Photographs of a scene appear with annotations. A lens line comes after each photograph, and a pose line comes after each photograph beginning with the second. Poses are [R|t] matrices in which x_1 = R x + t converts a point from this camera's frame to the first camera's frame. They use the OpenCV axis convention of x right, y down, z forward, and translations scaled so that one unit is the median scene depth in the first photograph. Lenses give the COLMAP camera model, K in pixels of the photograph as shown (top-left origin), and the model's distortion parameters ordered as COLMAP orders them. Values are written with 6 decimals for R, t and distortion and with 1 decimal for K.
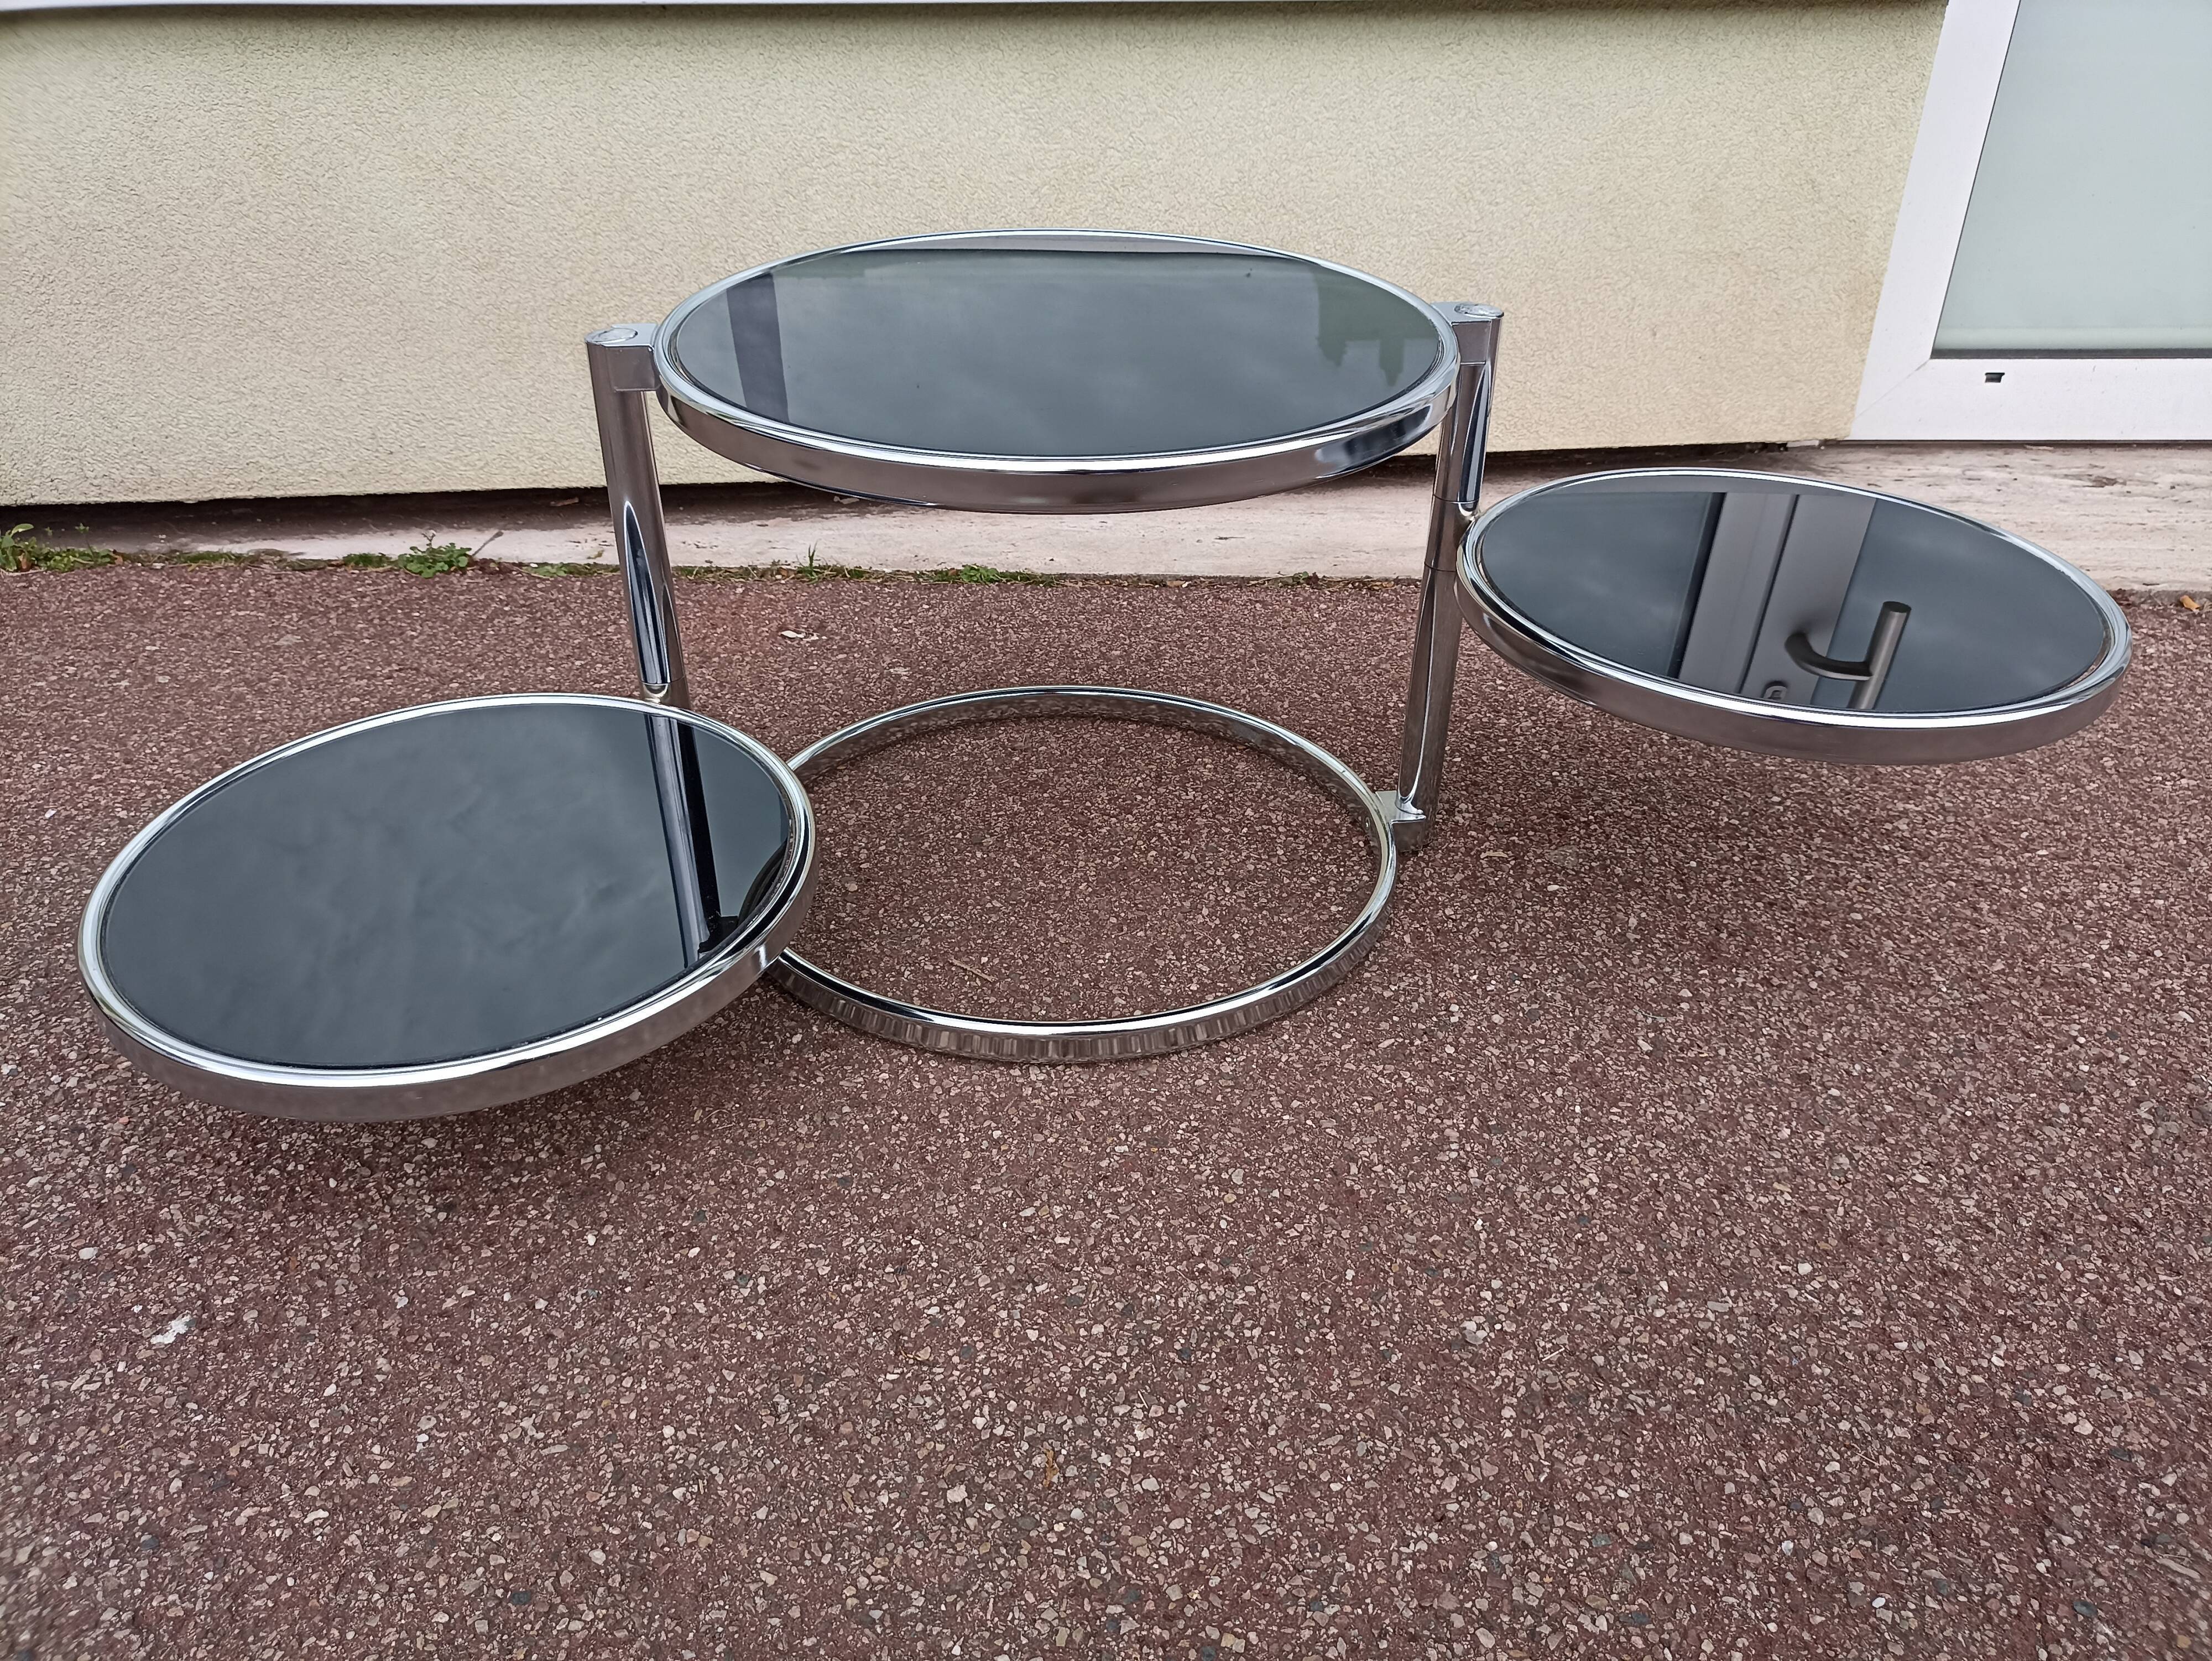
lens RADIAL K [[1616.7, 0, 1100.2], [0, 1616.7, 837.1], [0, 0, 1]] dist [0.015919, -0.008921]
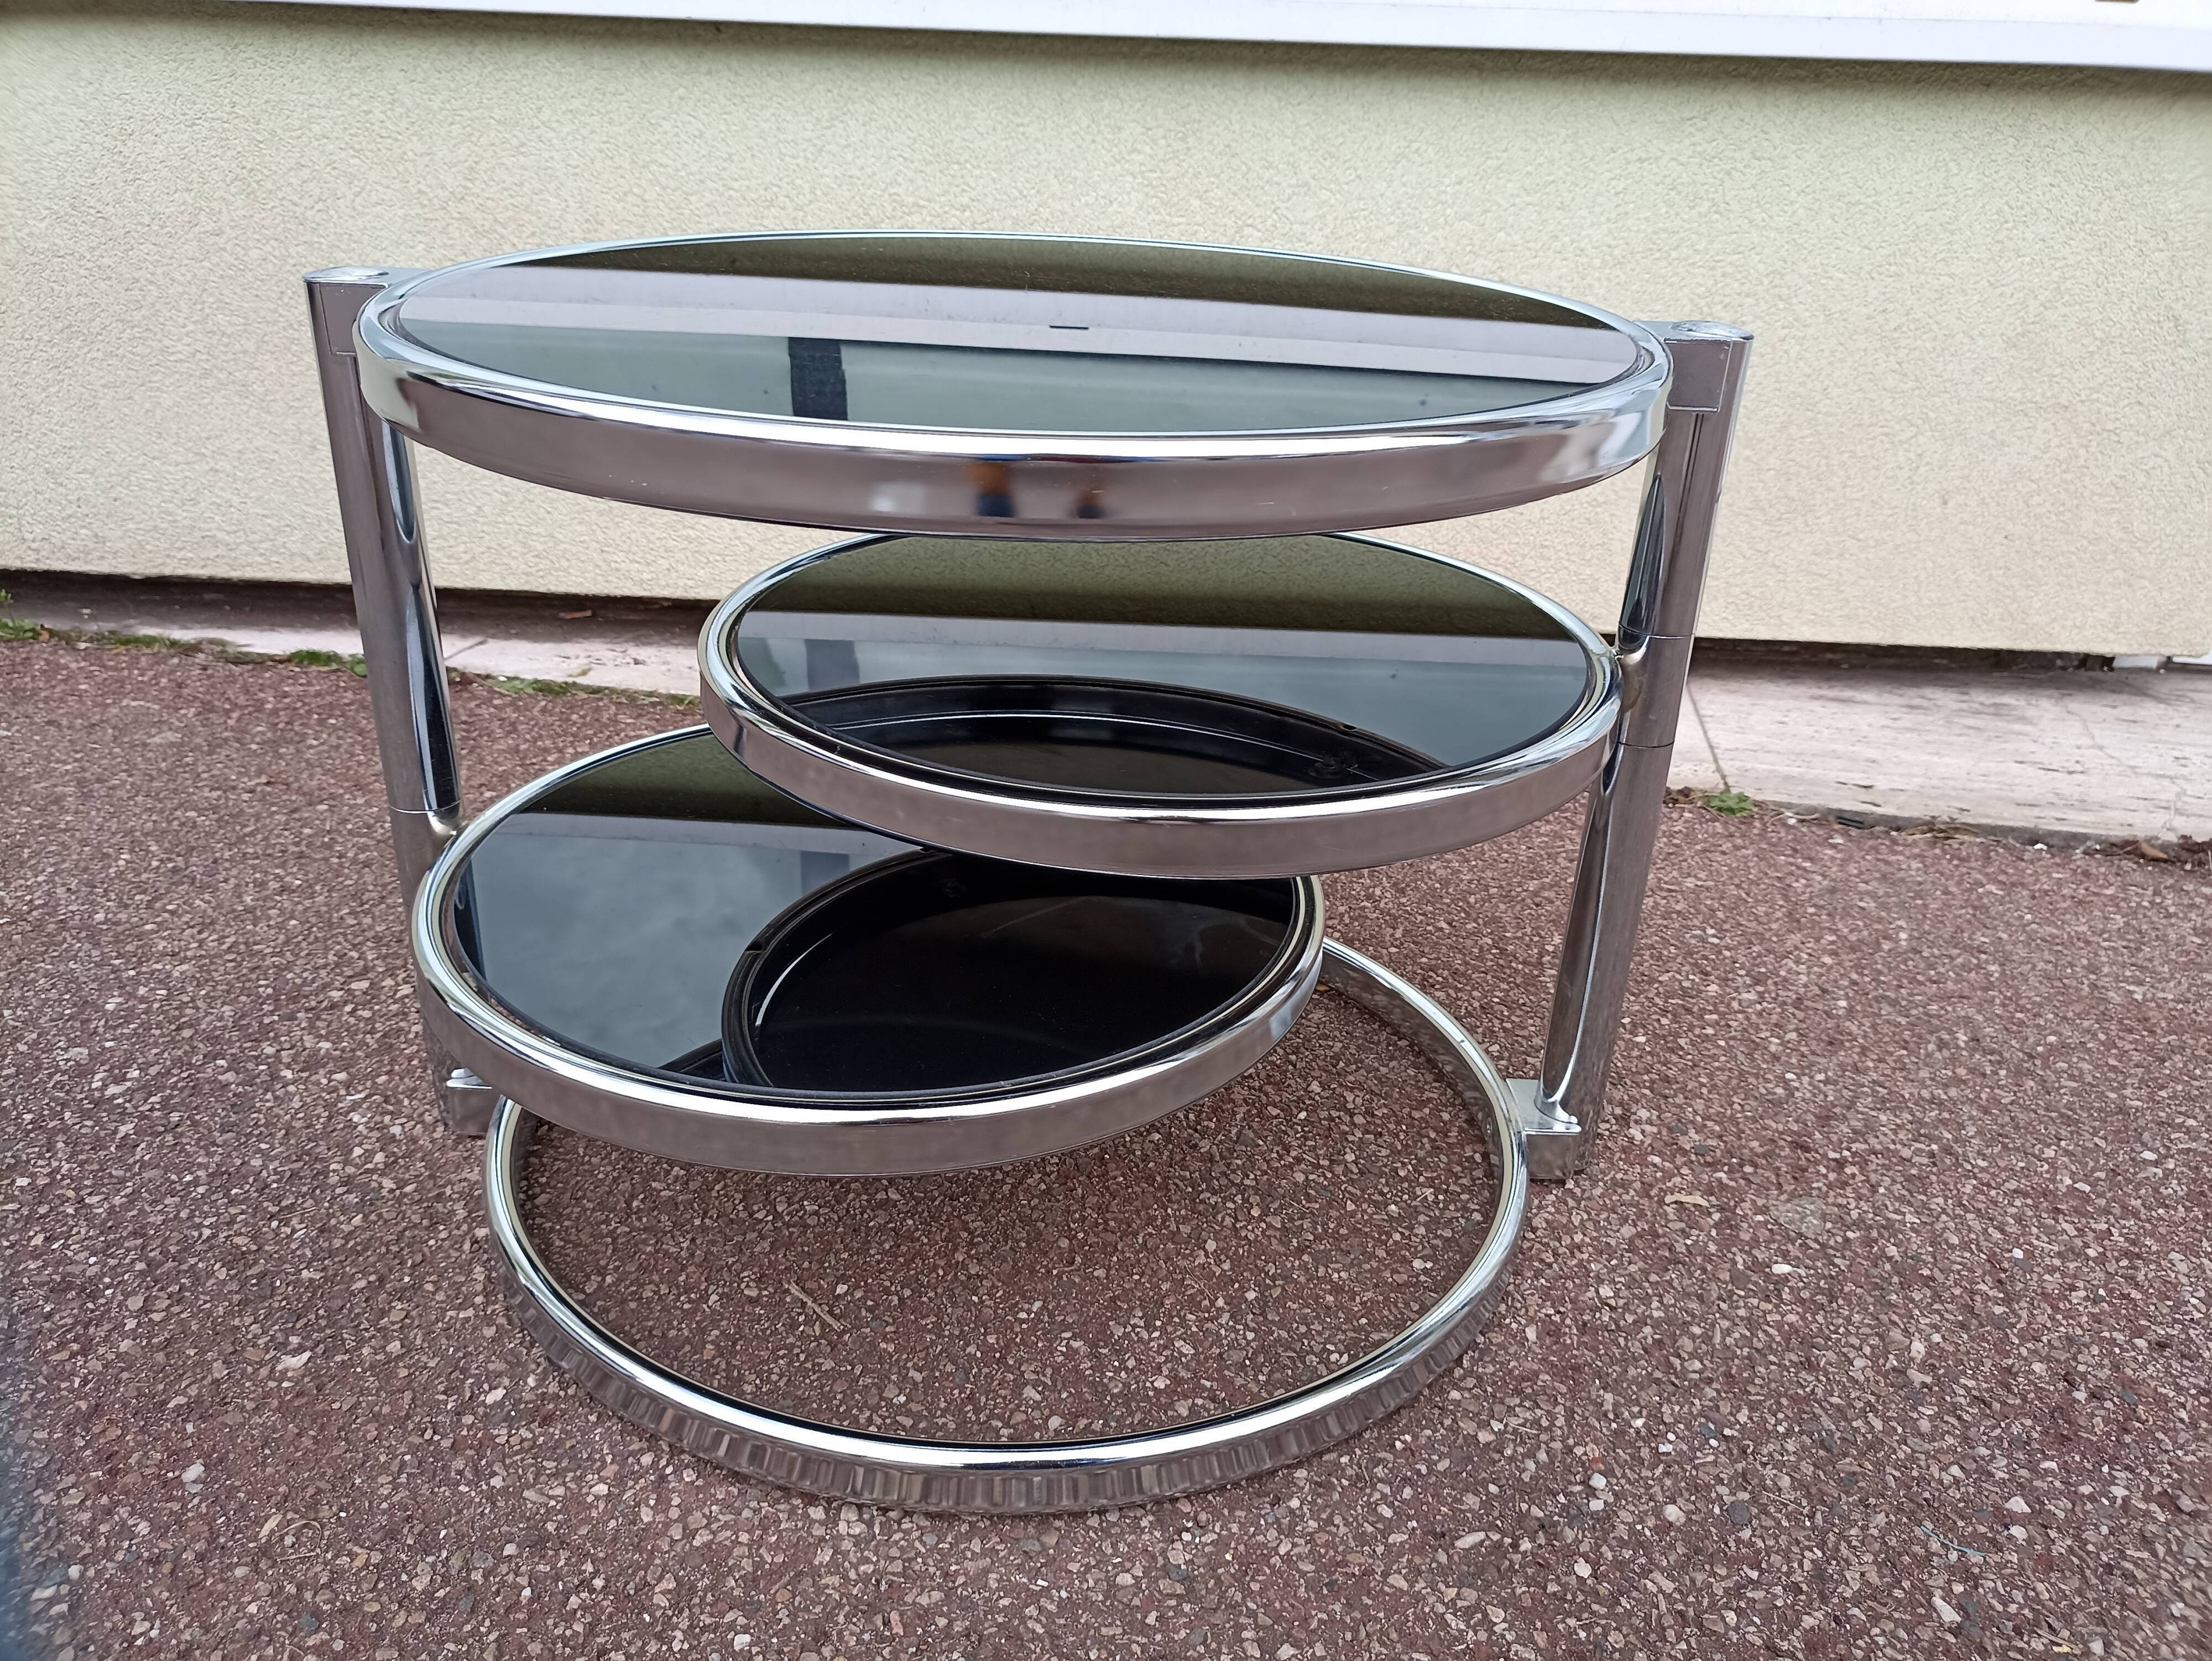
lens RADIAL K [[1616.7, 0, 1105.9], [0, 1616.7, 838.4], [0, 0, 1]] dist [0.015919, -0.008921]
pose [[0.988835, 0.088461, -0.119916, 0.091144], [-0.102915, 0.987395, -0.120249, -0.032593], [0.107767, 0.131248, 0.985475, 0.367672]]
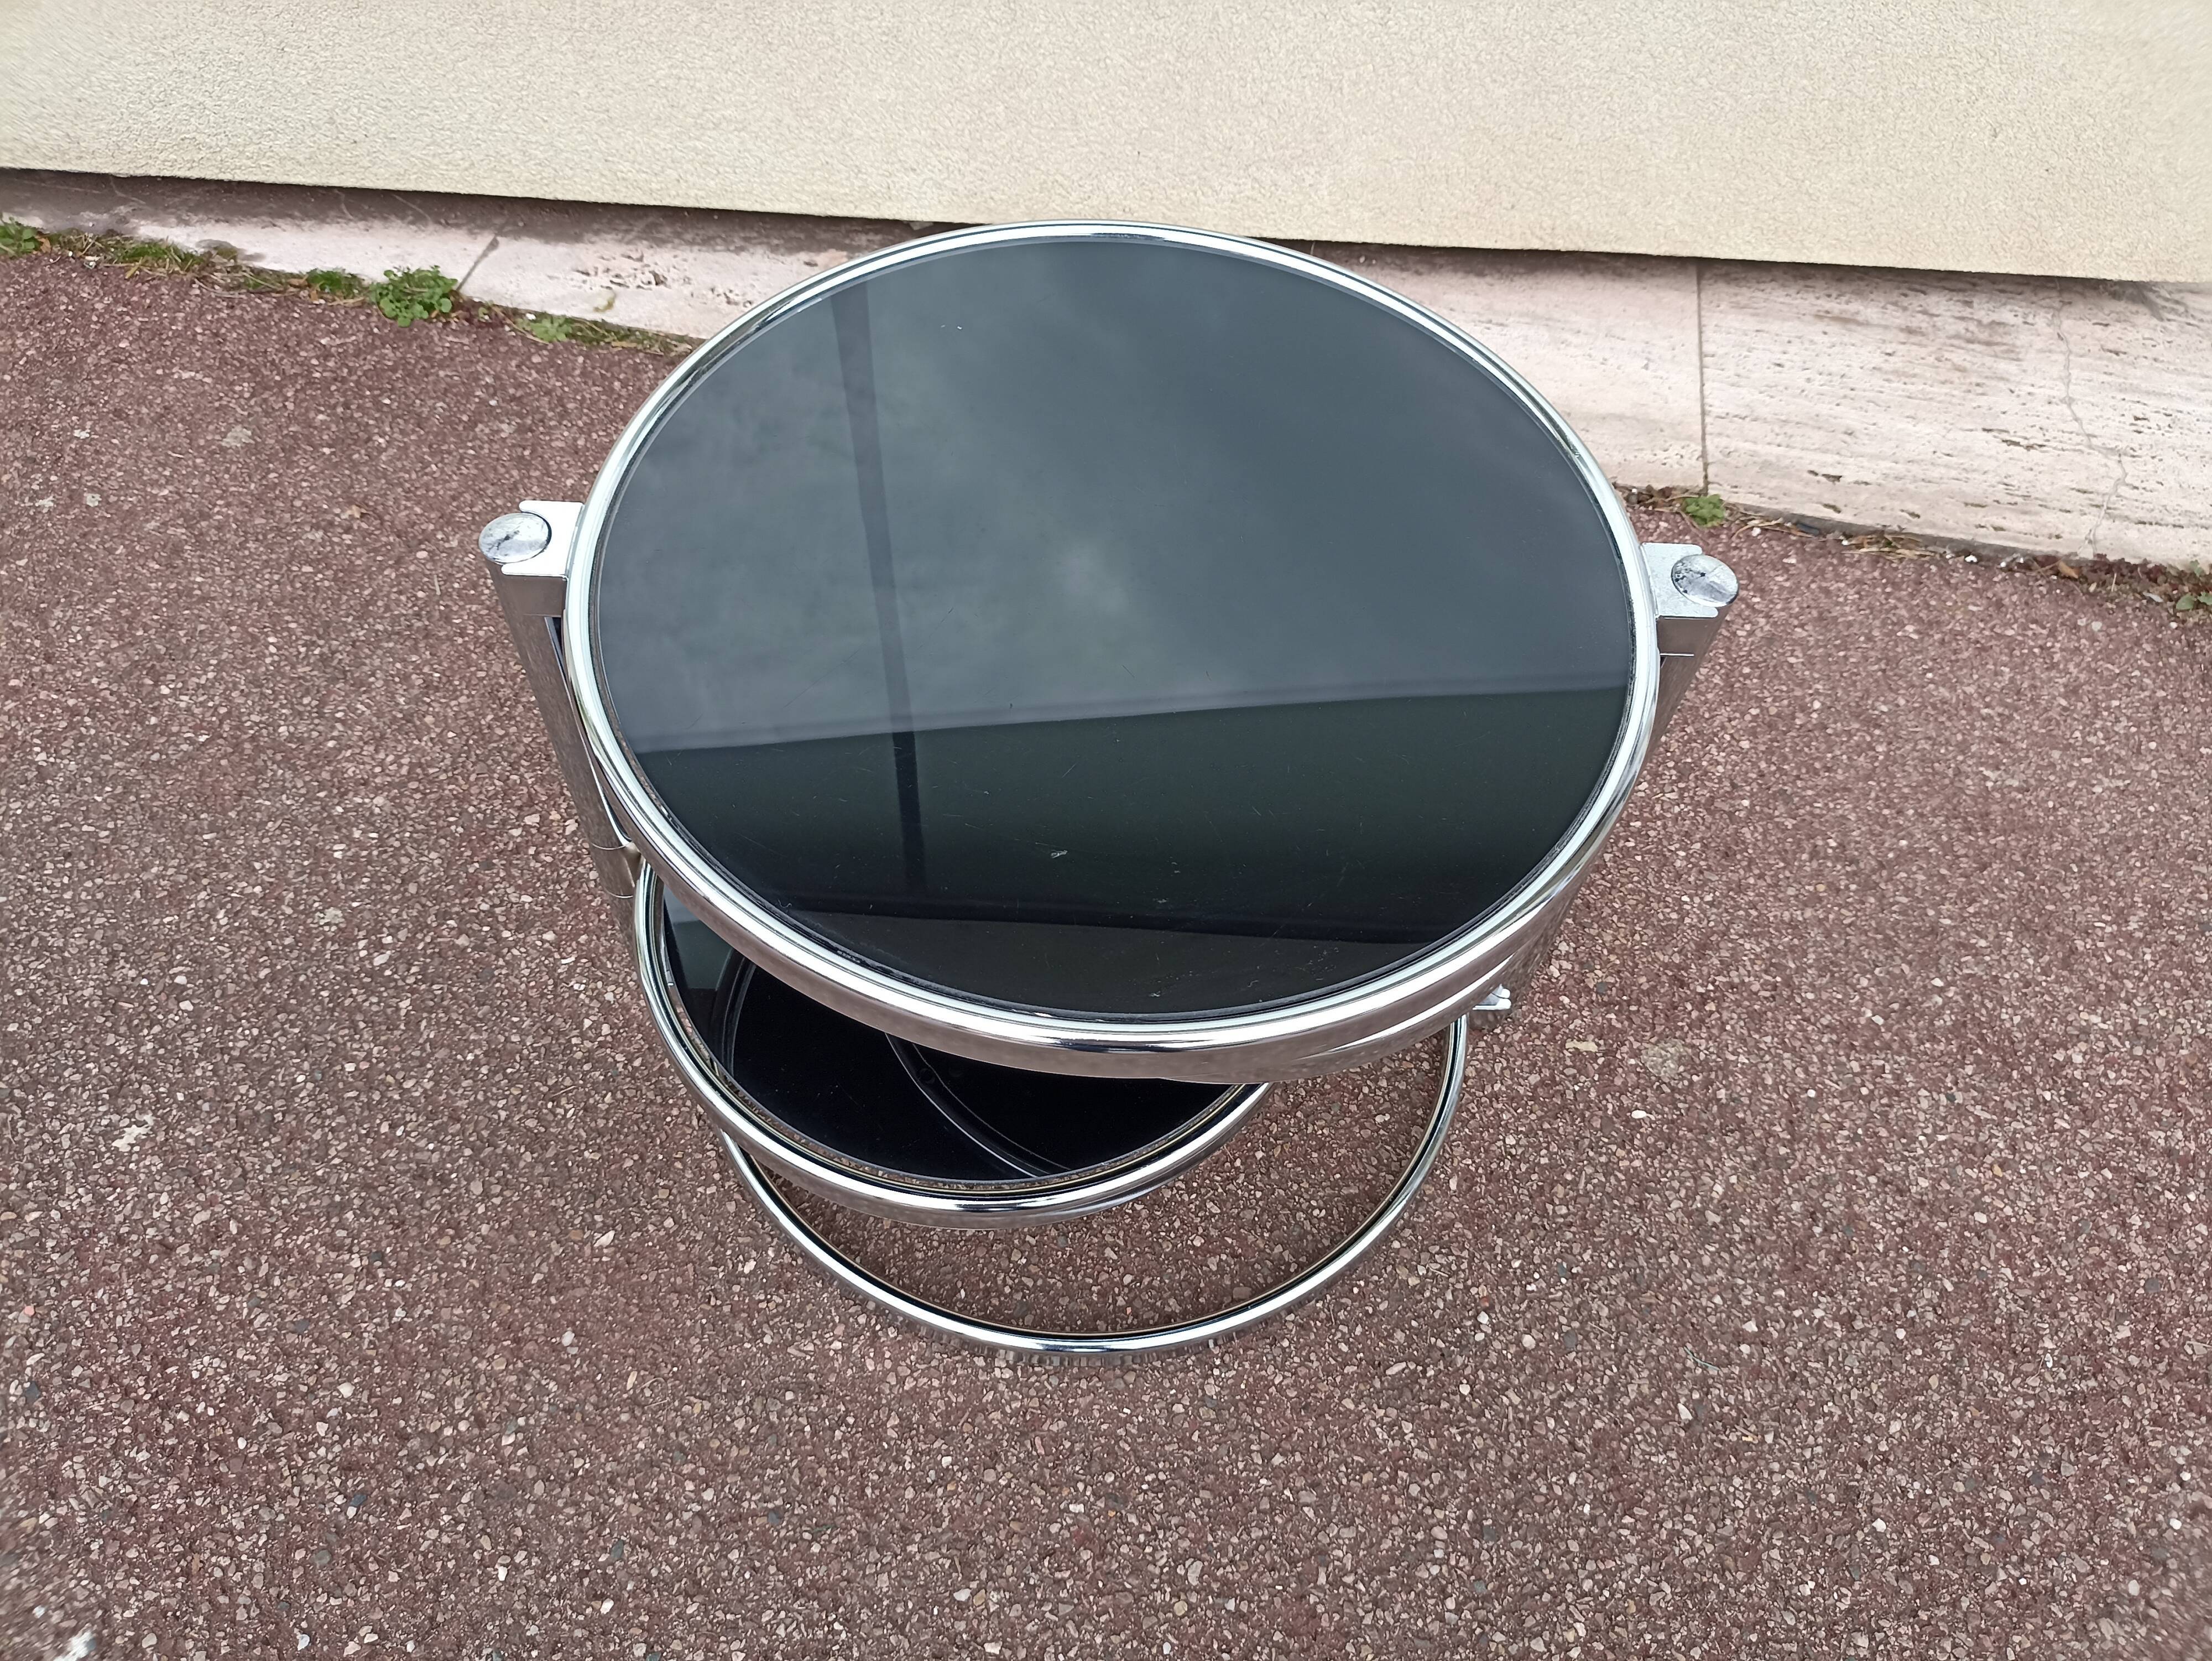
lens RADIAL K [[1616.7, 0, 1104.7], [0, 1616.7, 805.4], [0, 0, 1]] dist [0.015919, -0.008921]
pose [[0.990114, 0.135230, -0.037254, 0.008152], [-0.110201, 0.914258, 0.389856, -0.460702], [0.086780, -0.381896, 0.920122, 0.263128]]
